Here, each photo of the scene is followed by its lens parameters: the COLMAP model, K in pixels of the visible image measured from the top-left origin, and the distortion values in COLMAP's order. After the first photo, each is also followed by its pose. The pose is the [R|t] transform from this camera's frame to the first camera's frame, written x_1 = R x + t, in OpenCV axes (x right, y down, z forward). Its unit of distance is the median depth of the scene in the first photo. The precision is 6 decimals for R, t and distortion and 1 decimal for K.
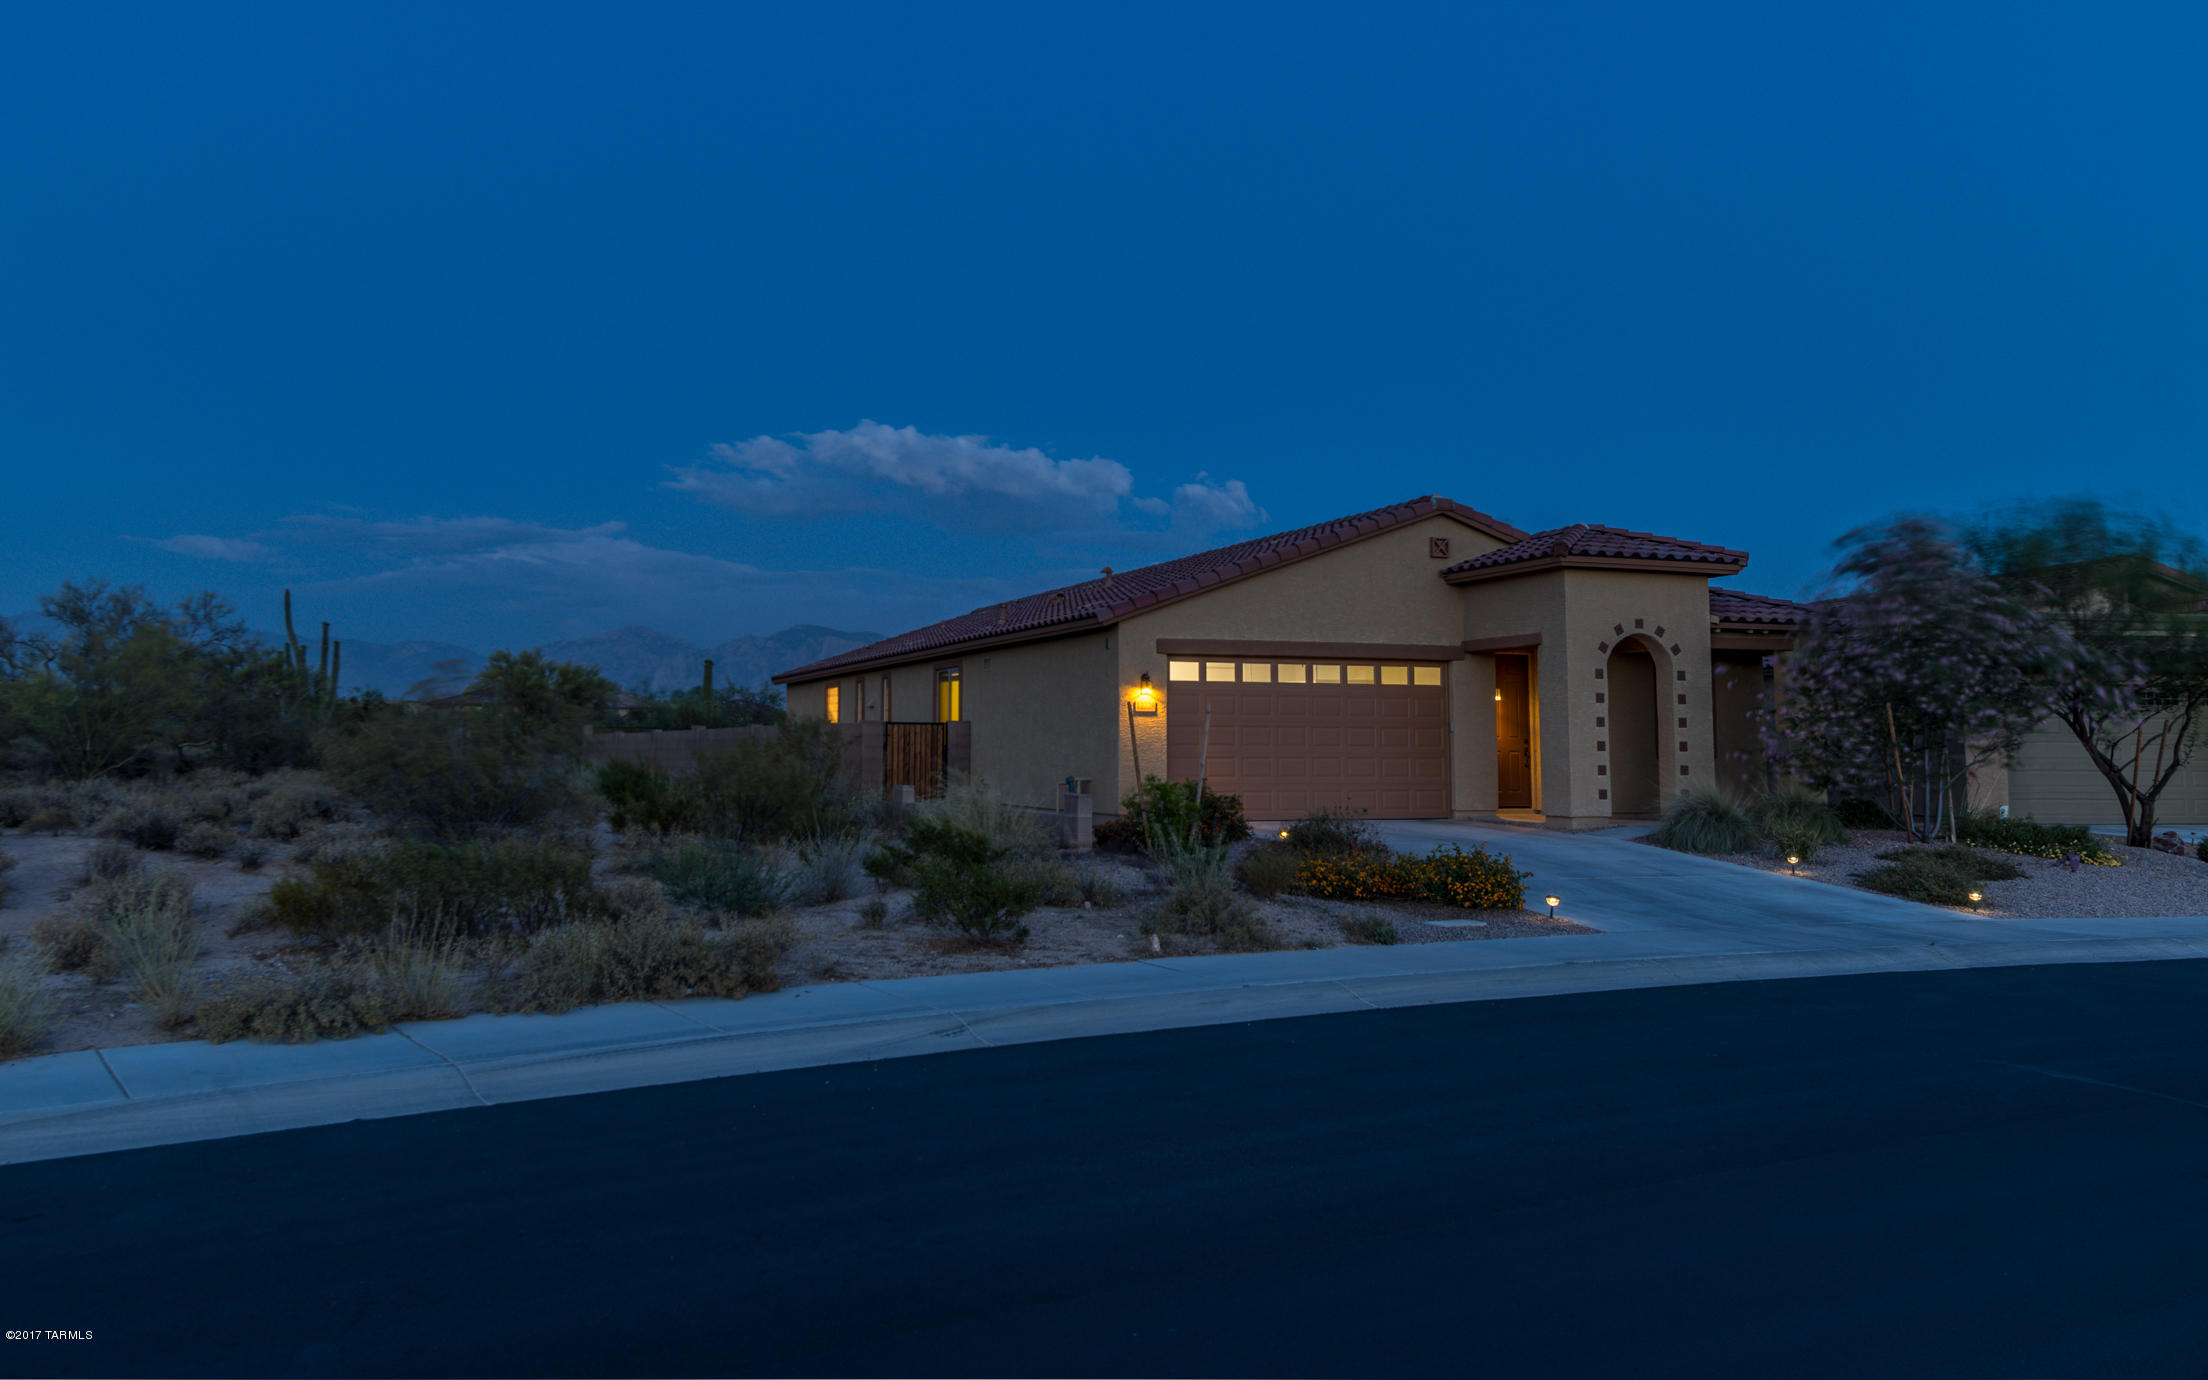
lens RADIAL K [[1658.3, 0, 1100.8], [0, 1658.3, 675.2], [0, 0, 1]] dist [0.053602, -0.002462]
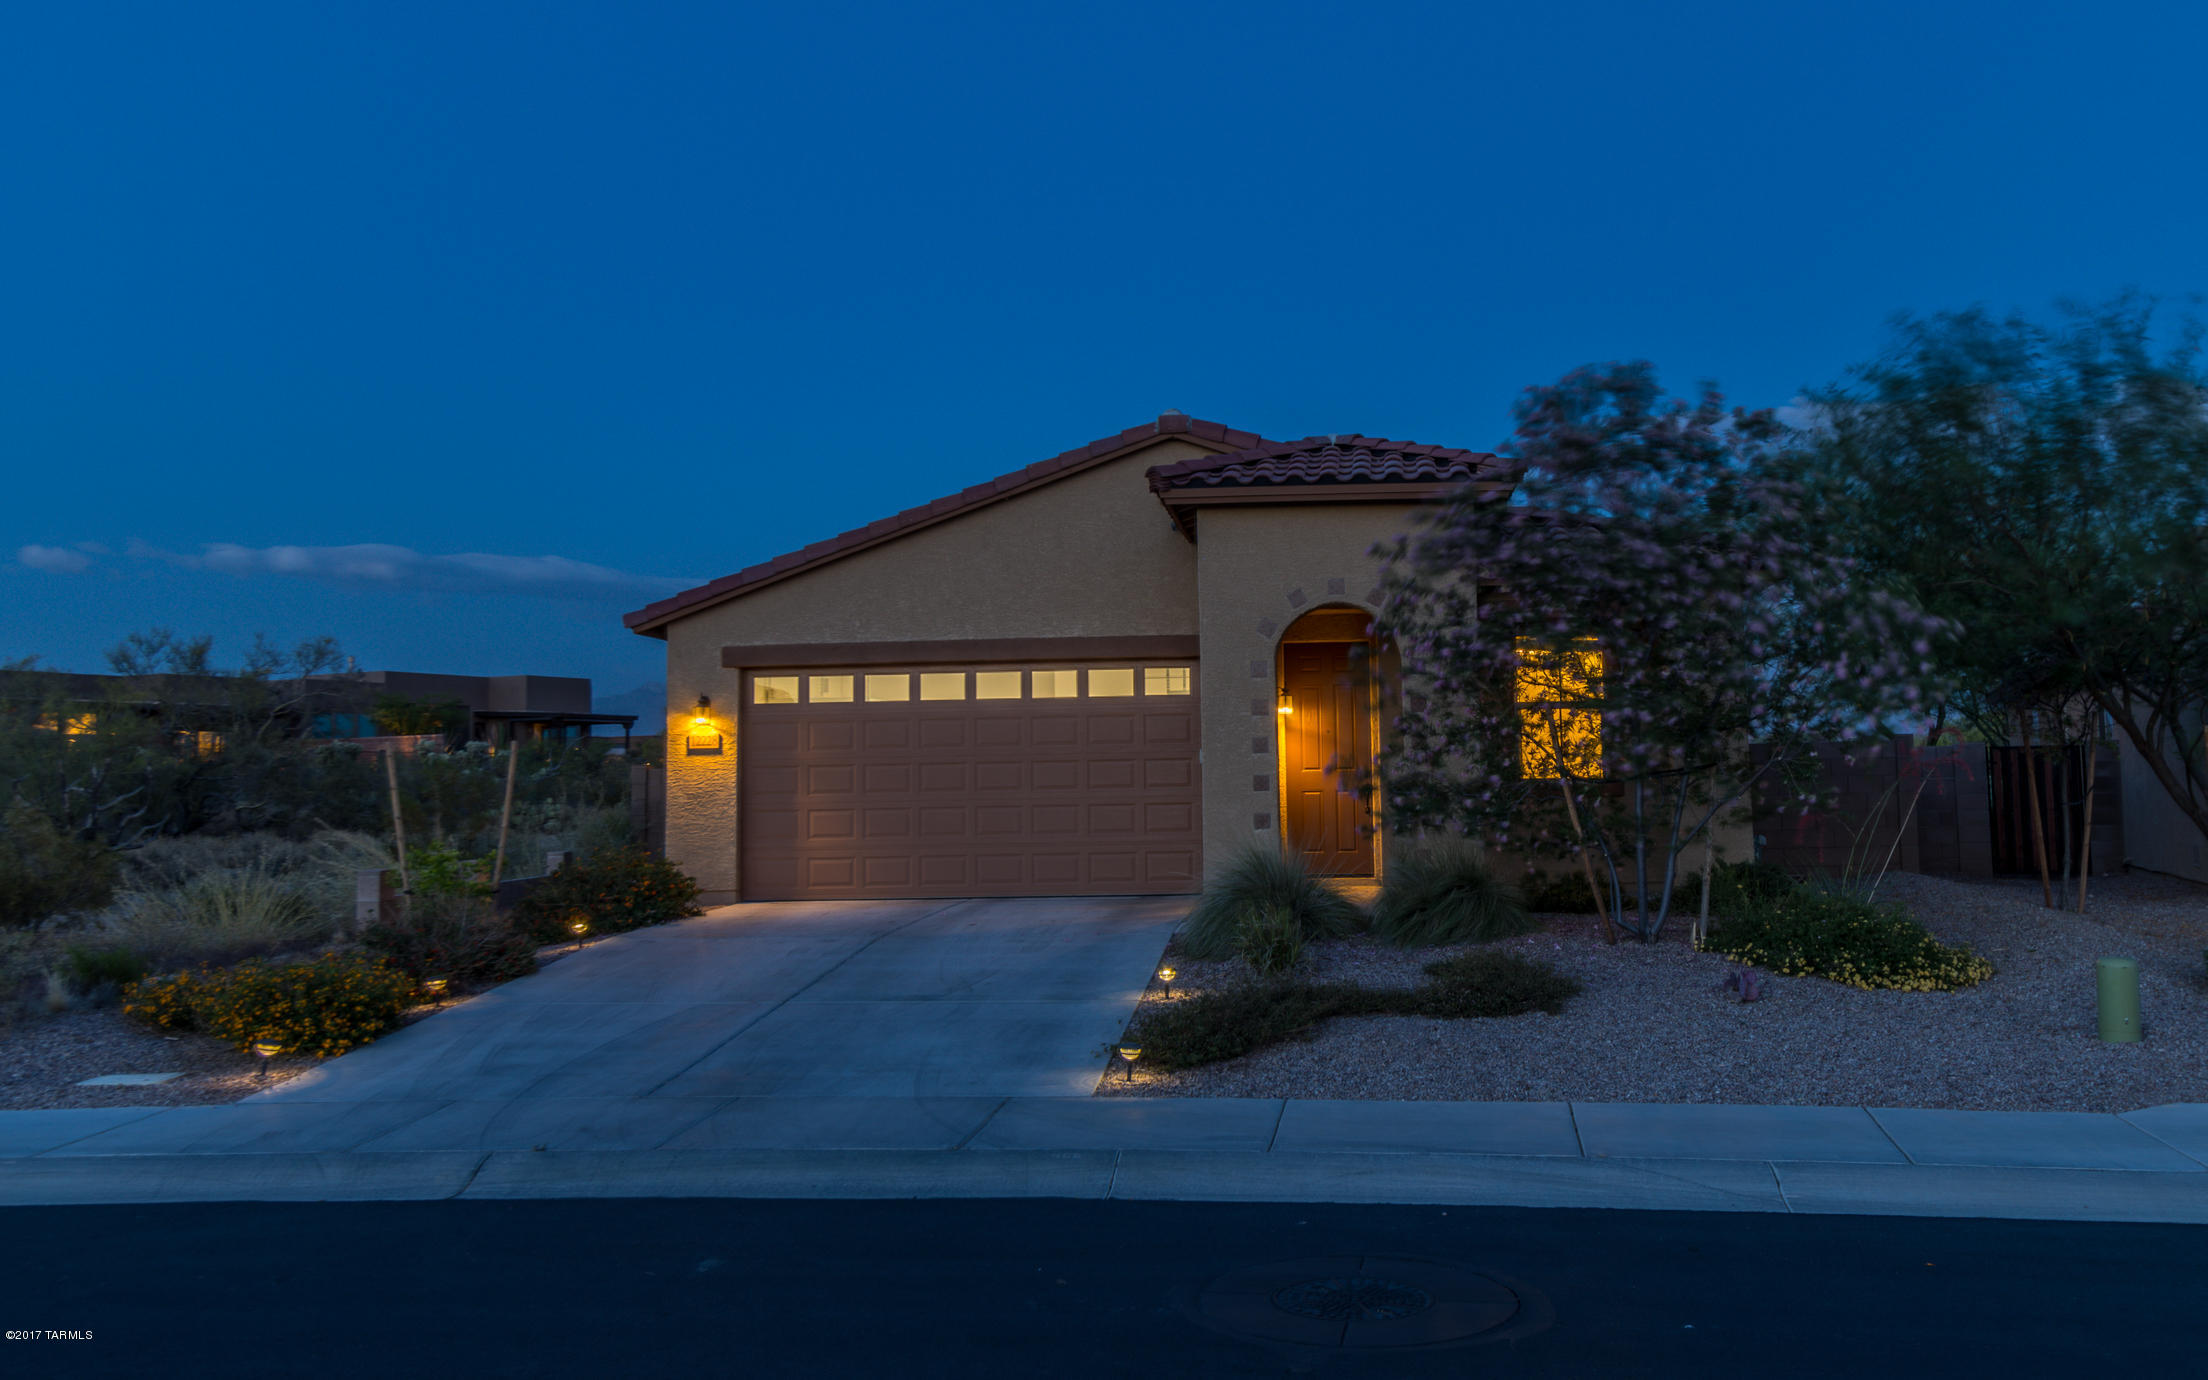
lens RADIAL K [[2061.6, 0, 1106.2], [0, 2061.6, 693.2], [0, 0, 1]] dist [0.011443, 0.000000]
pose [[0.915118, -0.037974, -0.401394, 0.534831], [0.039315, 0.999215, -0.004898, 0.008949], [0.401265, -0.011299, 0.915892, 0.242713]]
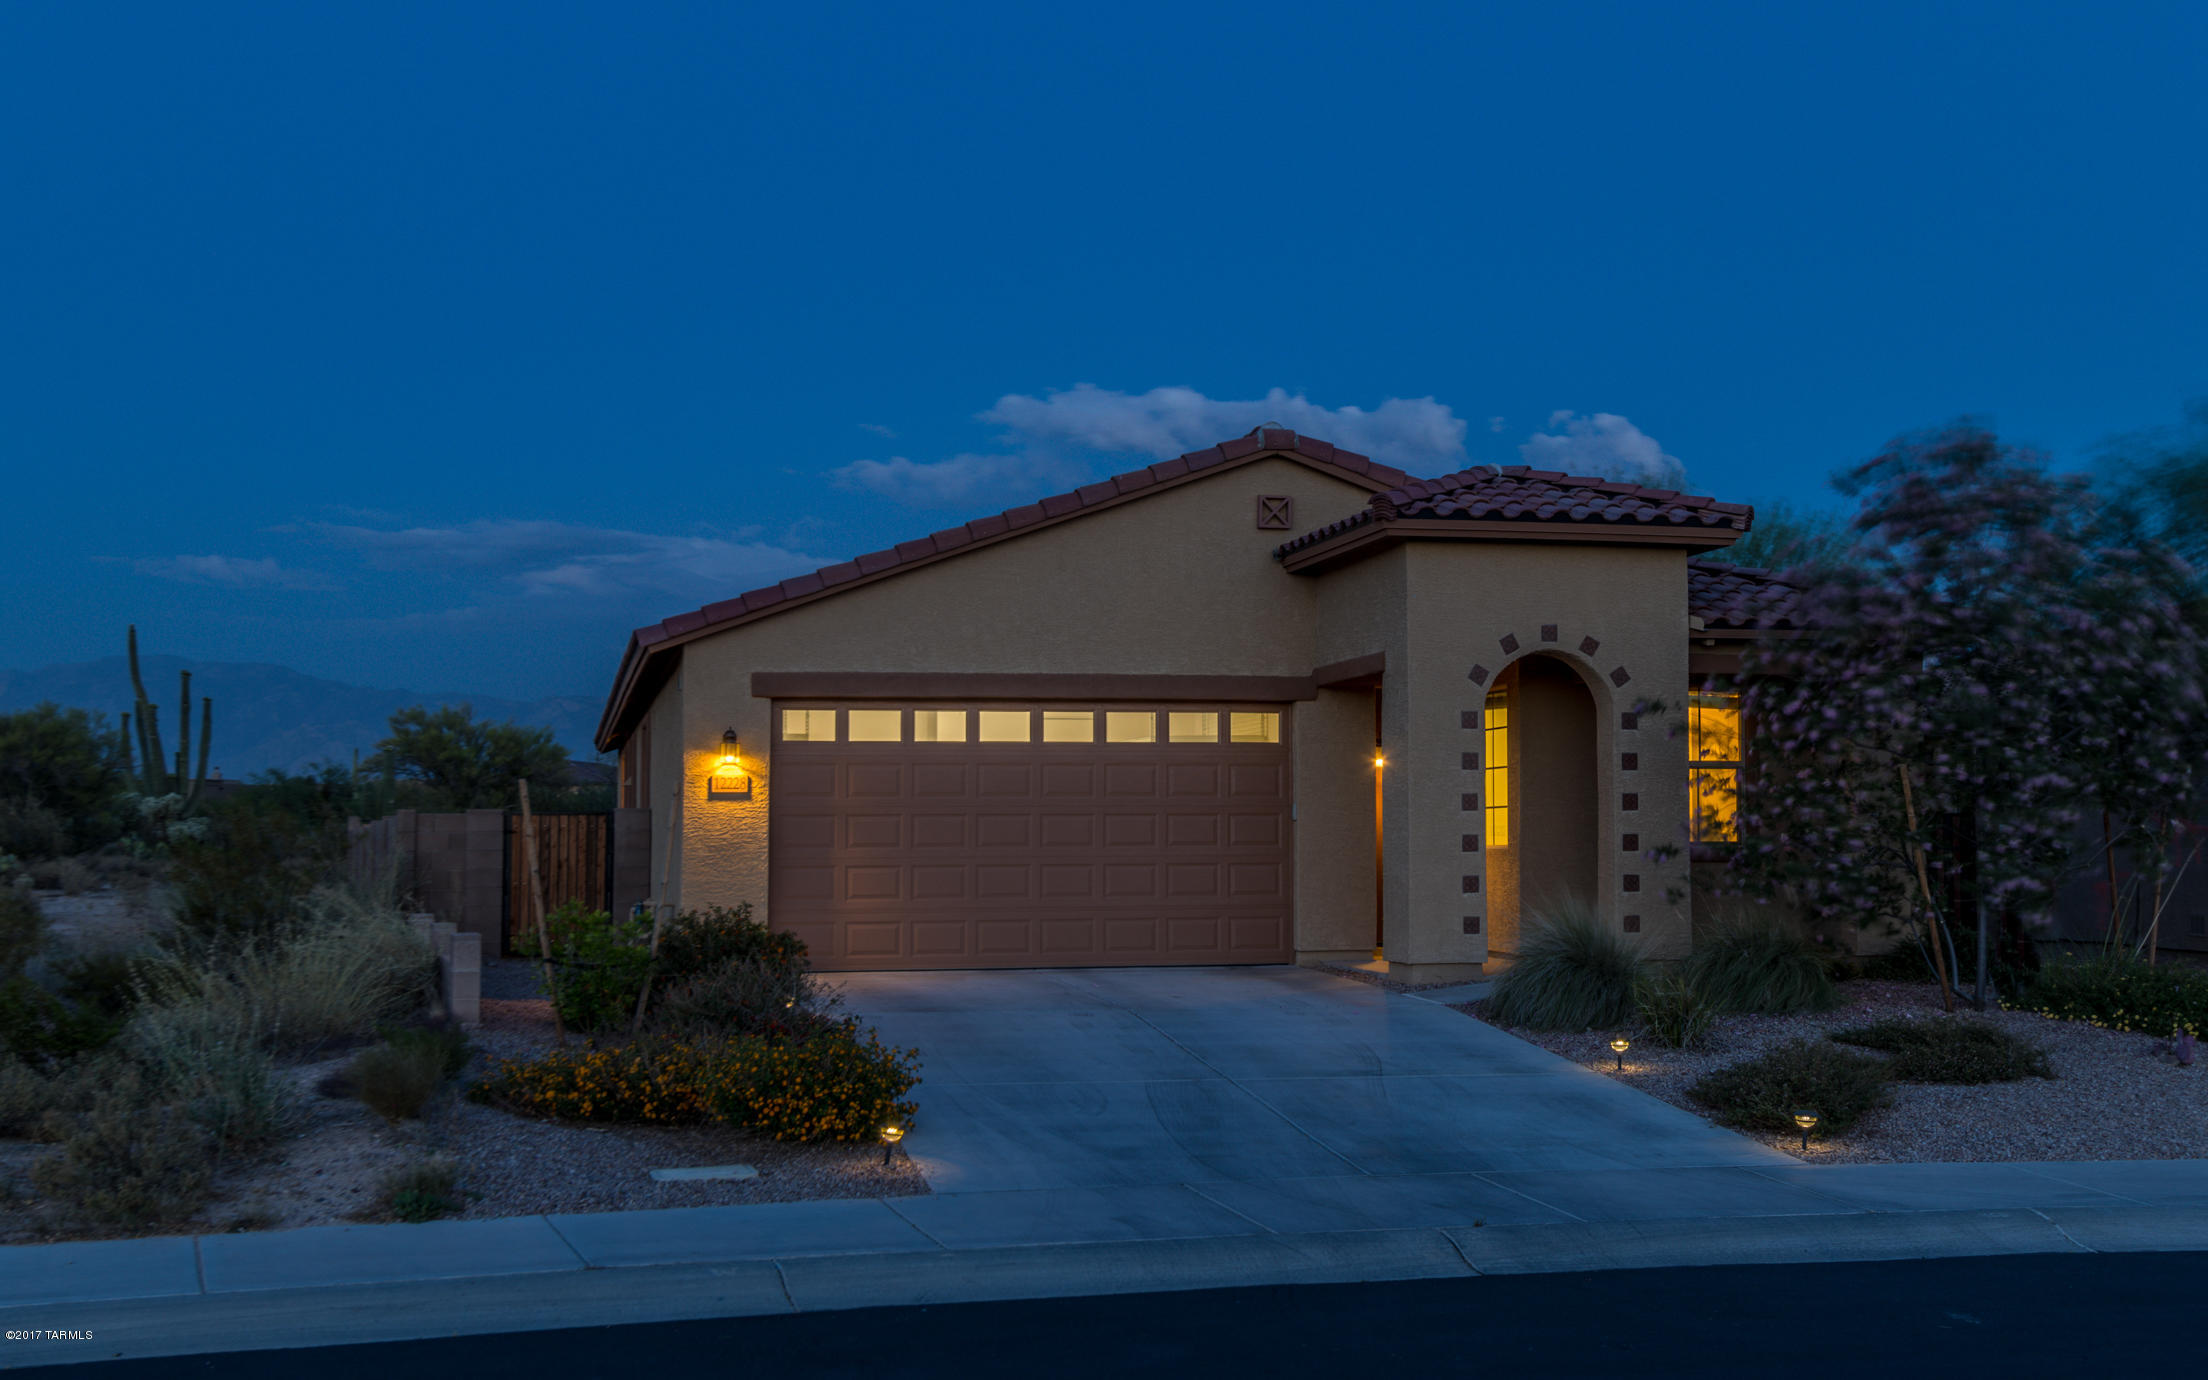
lens RADIAL K [[2421.4, 0, 1156.8], [0, 2421.4, 773.6], [0, 0, 1]] dist [0.020325, 0.000000]
pose [[0.991414, -0.010723, -0.130321, 0.290223], [0.012809, 0.999803, 0.015181, 0.003587], [0.130133, -0.016720, 0.991356, 0.138272]]
